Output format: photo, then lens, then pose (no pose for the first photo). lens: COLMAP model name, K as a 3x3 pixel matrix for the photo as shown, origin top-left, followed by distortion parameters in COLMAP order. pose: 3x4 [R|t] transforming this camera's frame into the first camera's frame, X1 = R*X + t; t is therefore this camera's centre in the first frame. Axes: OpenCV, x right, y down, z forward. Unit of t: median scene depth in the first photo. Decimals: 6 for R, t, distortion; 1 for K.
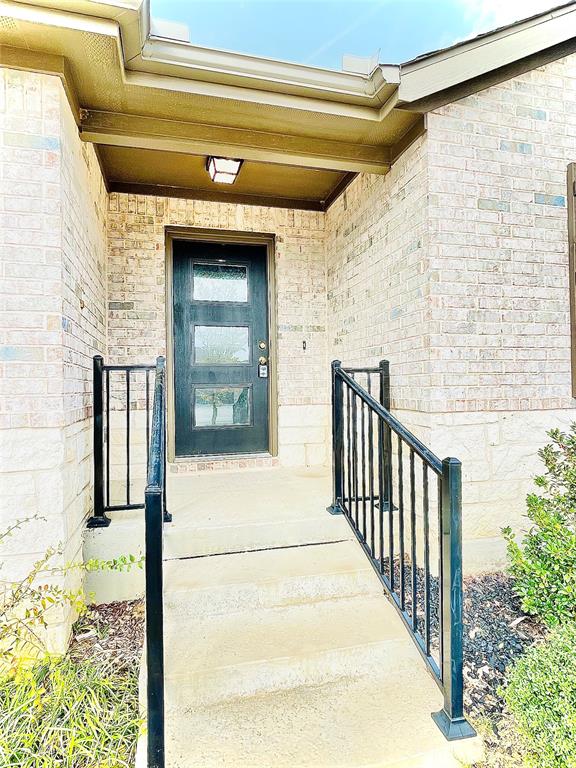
lens RADIAL K [[425.1, 0, 289.5], [0, 425.1, 385.1], [0, 0, 1]] dist [-0.000311, -0.001699]
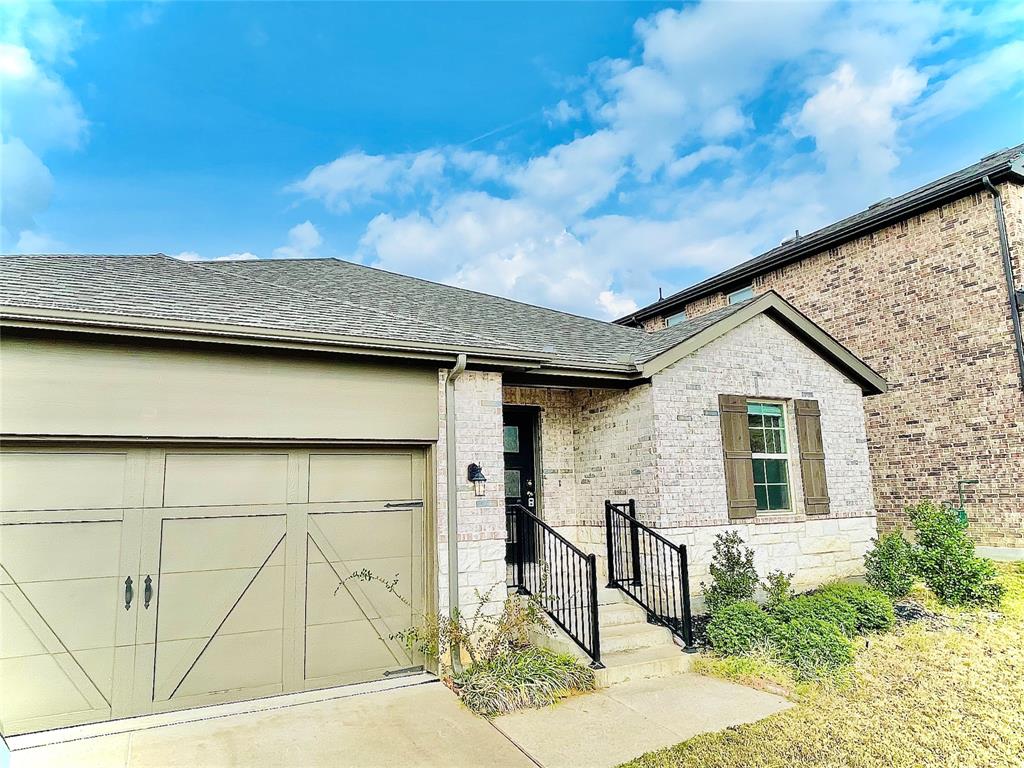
lens RADIAL K [[649.2, 0, 495.7], [0, 649.2, 391.8], [0, 0, 1]] dist [-0.008142, -0.002896]
pose [[0.978171, 0.021935, 0.206639, -0.909592], [0.011408, 0.987245, -0.158801, -0.077530], [-0.207486, 0.157692, 0.965444, -1.581036]]
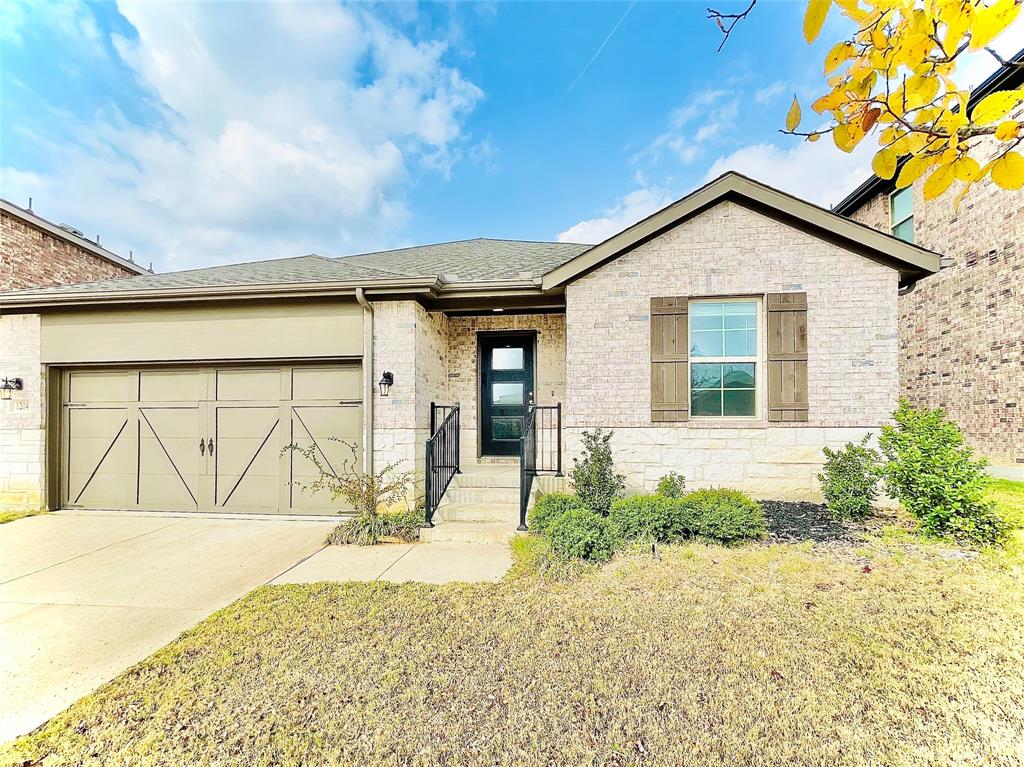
lens RADIAL K [[467.2, 0, 521.1], [0, 467.2, 426.9], [0, 0, 1]] dist [-0.006339, -0.000627]
pose [[0.927443, 0.011088, -0.373801, 0.891943], [-0.011331, 0.999935, 0.001548, 0.055985], [0.373793, 0.002800, 0.927508, -1.120602]]
